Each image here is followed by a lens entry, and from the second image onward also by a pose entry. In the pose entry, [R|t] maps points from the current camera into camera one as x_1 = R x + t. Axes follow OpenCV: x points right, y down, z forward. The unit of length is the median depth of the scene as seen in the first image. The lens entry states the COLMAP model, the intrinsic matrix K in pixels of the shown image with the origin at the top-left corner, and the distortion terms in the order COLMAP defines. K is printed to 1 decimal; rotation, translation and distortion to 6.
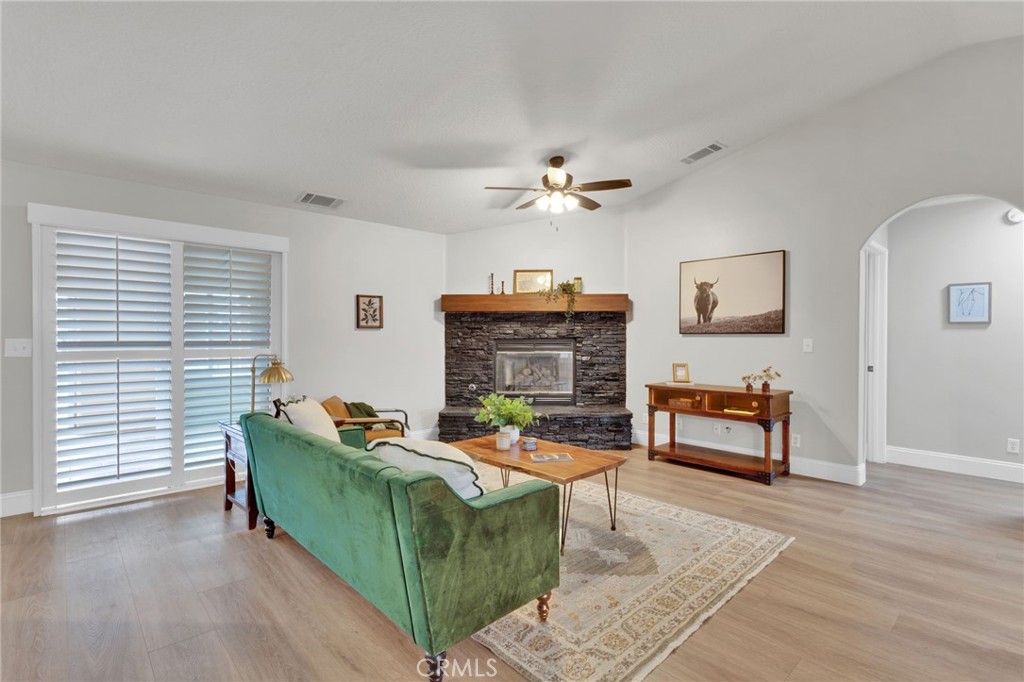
lens RADIAL K [[492.7, 0, 513.8], [0, 492.7, 340.8], [0, 0, 1]] dist [0.001422, 0.004609]
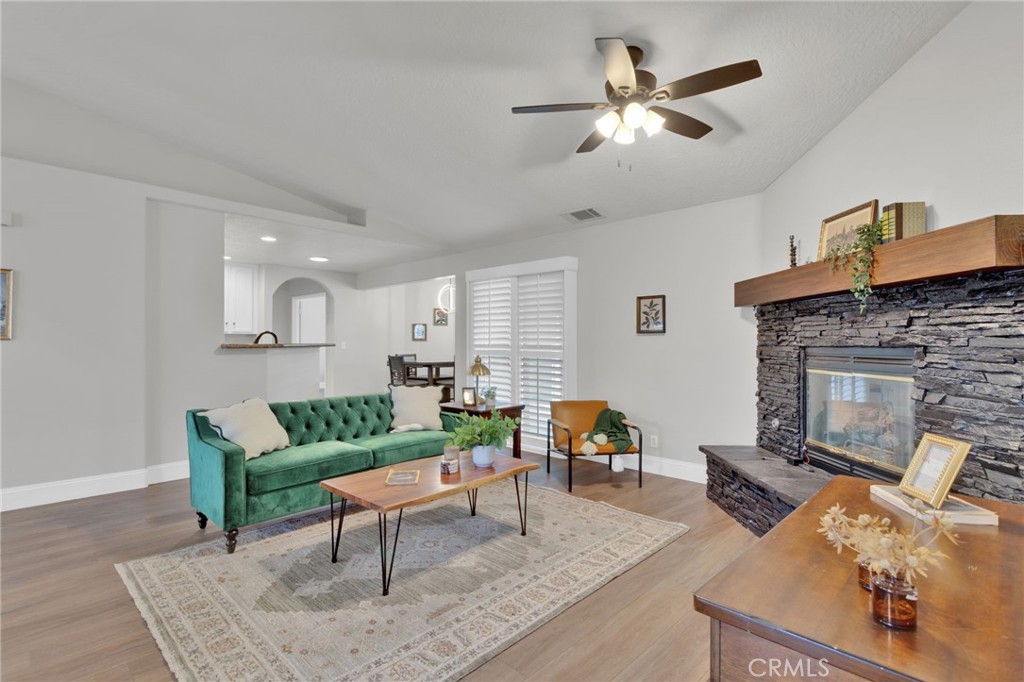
lens RADIAL K [[492.7, 0, 509.5], [0, 492.7, 341.8], [0, 0, 1]] dist [0.001422, 0.004609]
pose [[0.031282, 0.000176, -0.999511, 0.540581], [-0.012064, 0.999927, -0.000201, -0.005438], [0.999438, 0.012064, 0.031281, 0.648454]]
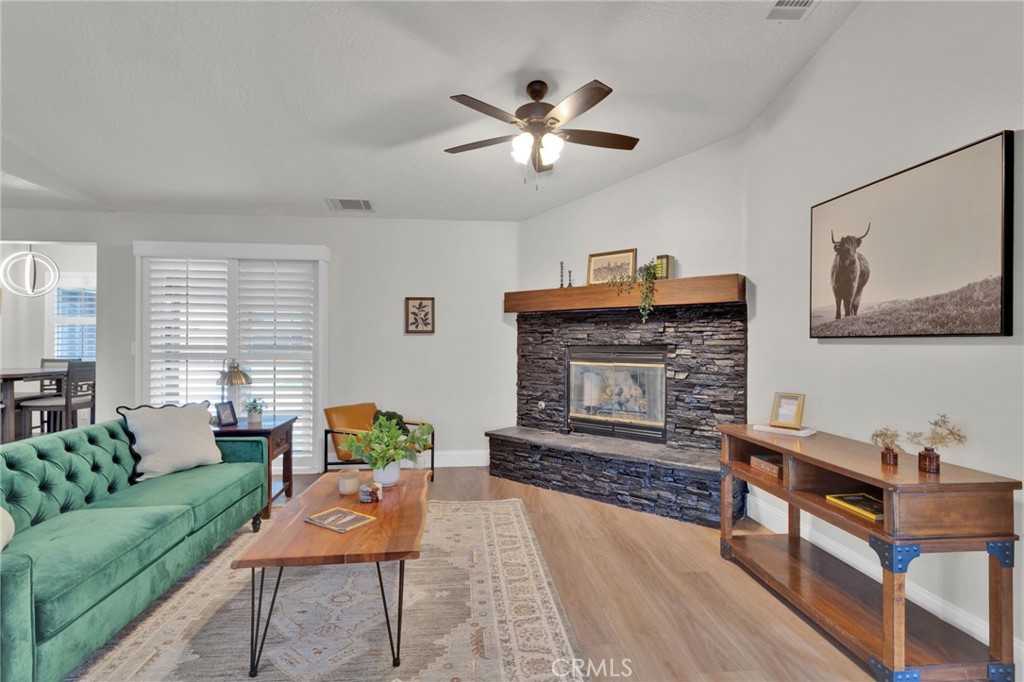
lens RADIAL K [[492.7, 0, 508.3], [0, 492.7, 341.7], [0, 0, 1]] dist [0.001422, 0.004609]
pose [[0.786564, 0.001545, -0.617507, 0.376129], [-0.008716, 0.999925, -0.008601, -0.002304], [0.617447, 0.012148, 0.786518, 0.335614]]
